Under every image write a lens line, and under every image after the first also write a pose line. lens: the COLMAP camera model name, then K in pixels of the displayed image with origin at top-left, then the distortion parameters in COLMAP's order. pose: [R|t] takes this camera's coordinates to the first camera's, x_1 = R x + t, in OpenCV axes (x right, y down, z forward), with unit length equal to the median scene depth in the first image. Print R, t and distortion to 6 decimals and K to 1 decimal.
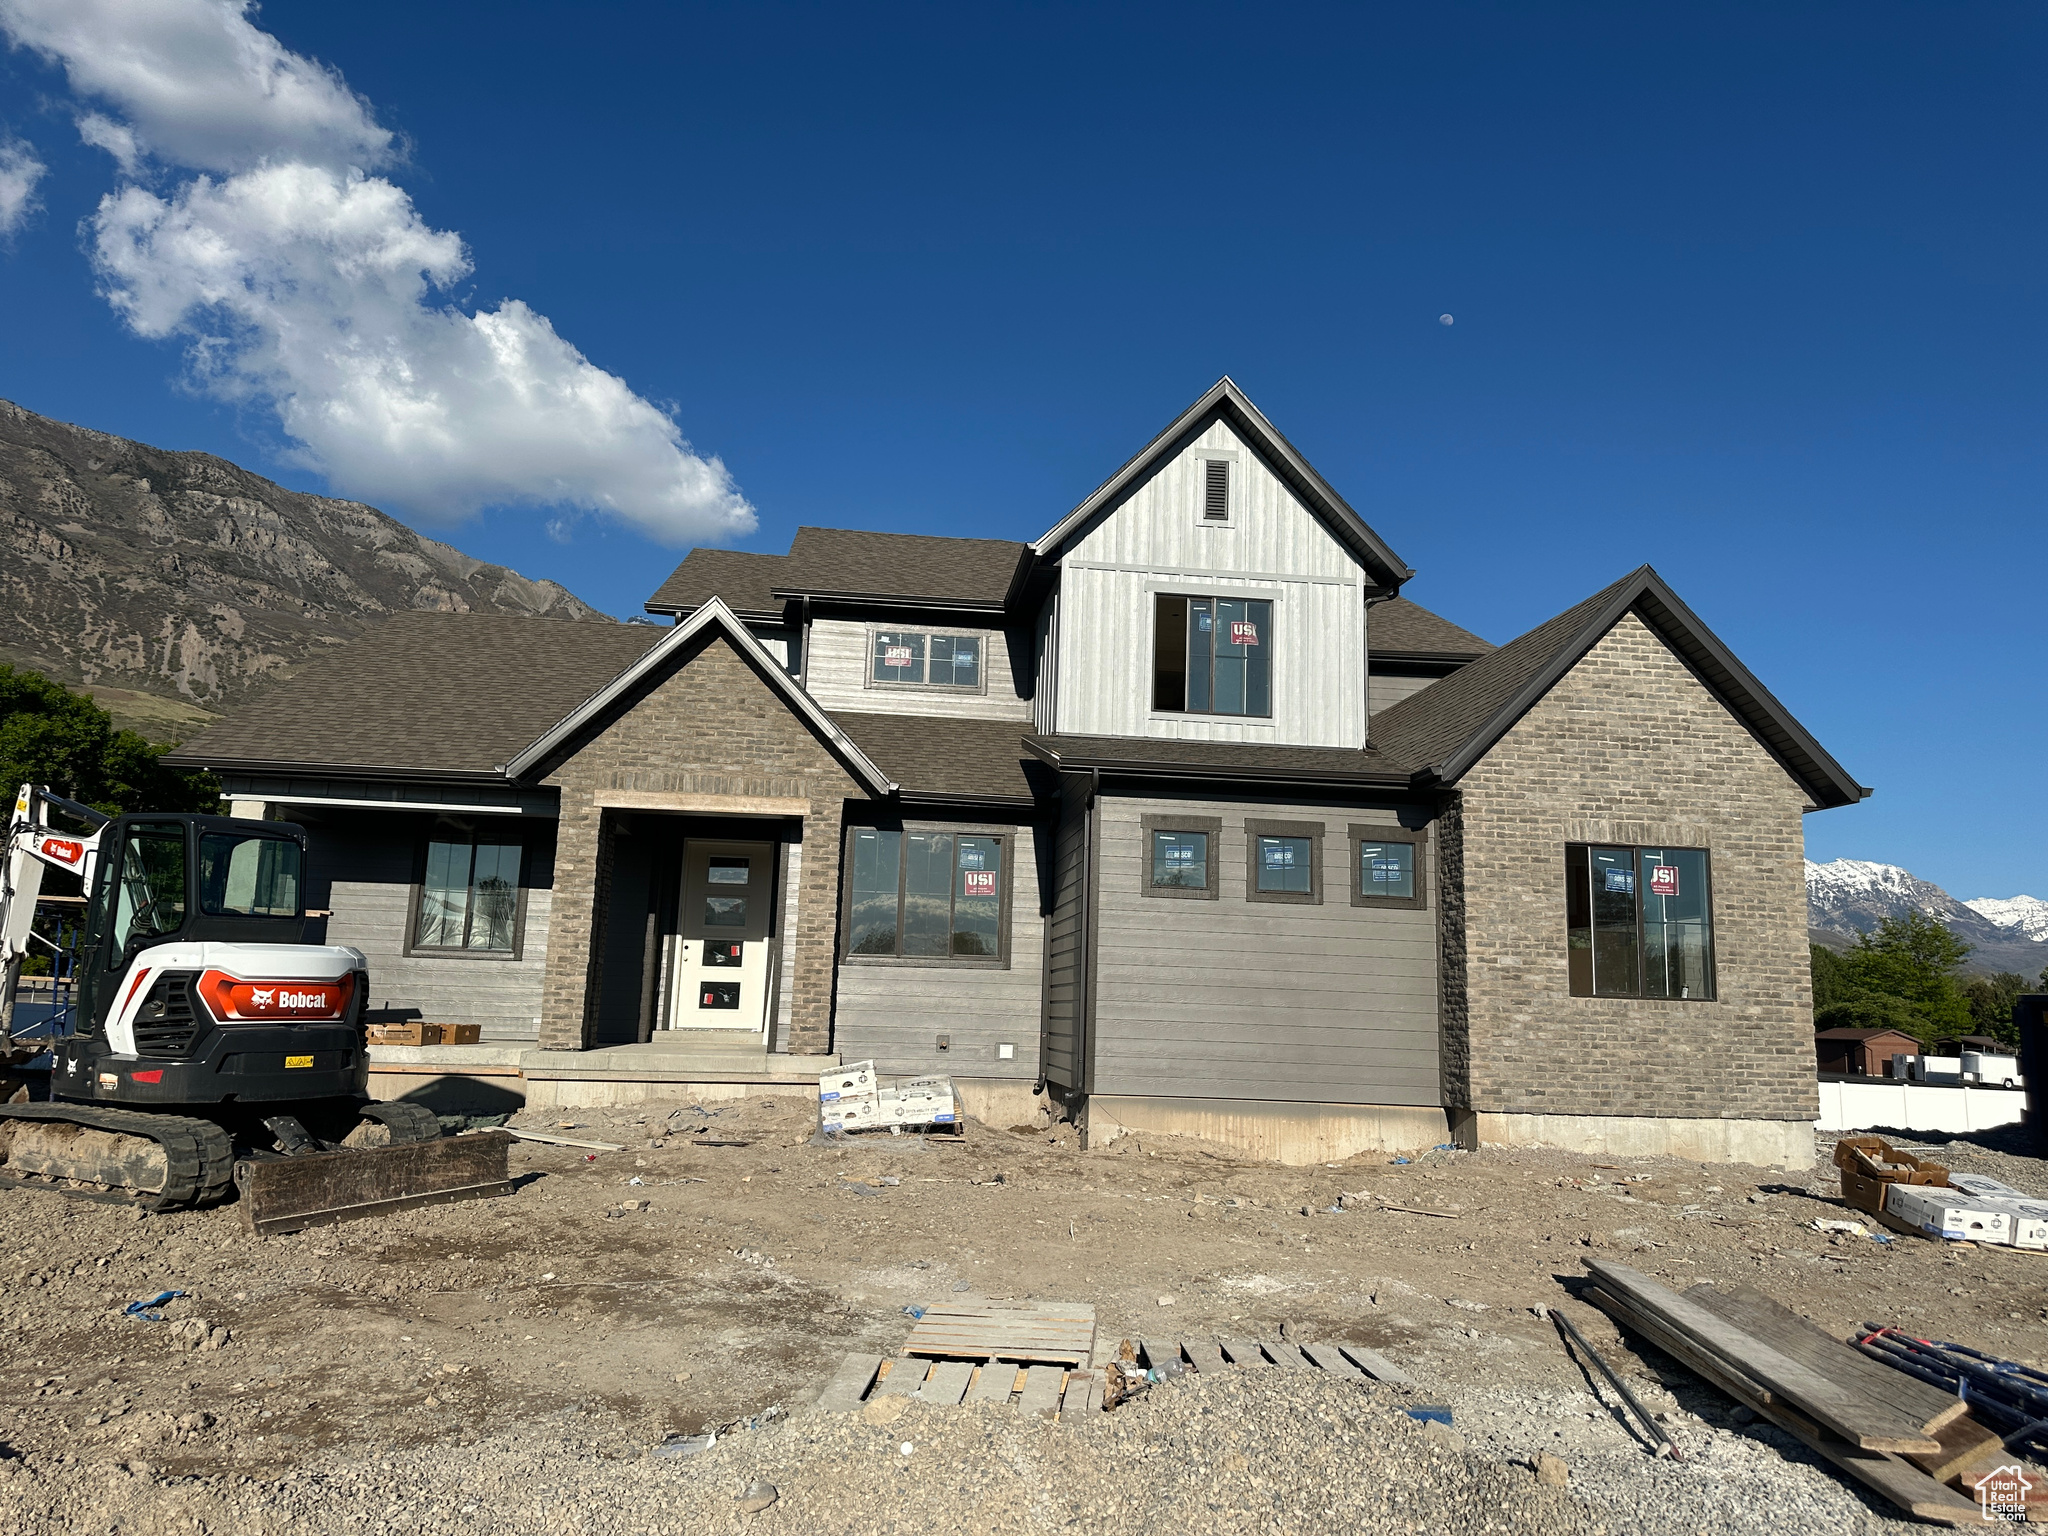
lens RADIAL K [[1372.2, 0, 1022.8], [0, 1372.2, 789.2], [0, 0, 1]] dist [0.067016, -0.176847]
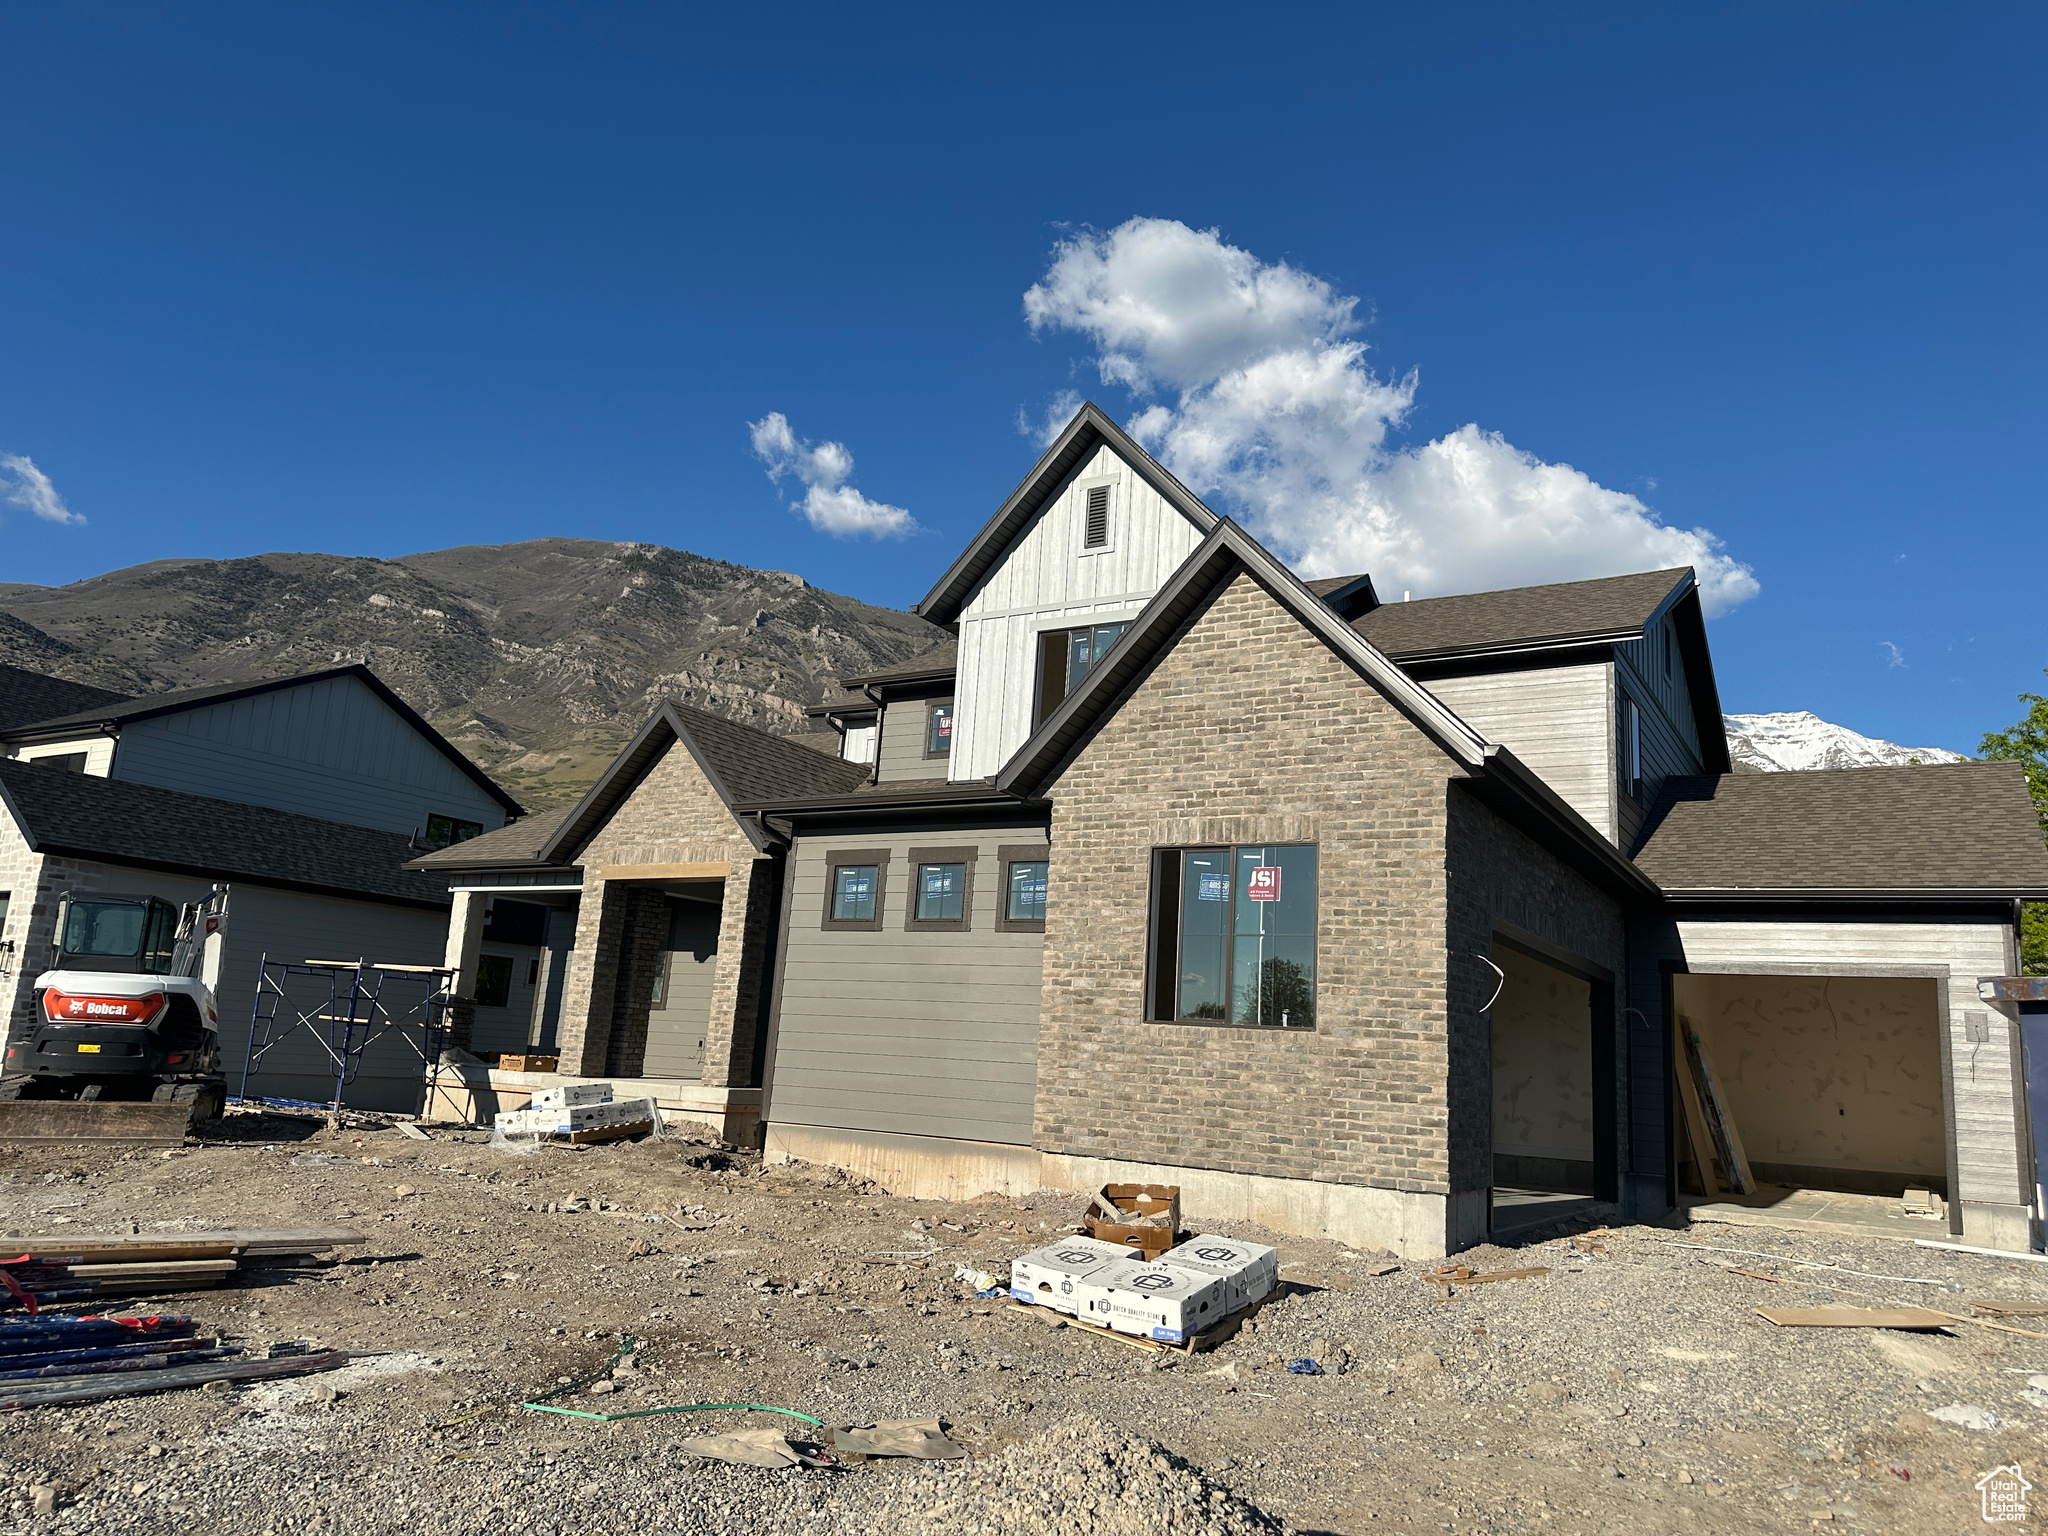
lens RADIAL K [[1429.8, 0, 1024.0], [0, 1429.8, 768.0], [0, 0, 1]] dist [0.060527, -0.080875]
pose [[0.793907, -0.108211, -0.598332, 0.876153], [0.054623, 0.992750, -0.107066, 0.081379], [0.605580, 0.052318, 0.794063, 0.225057]]
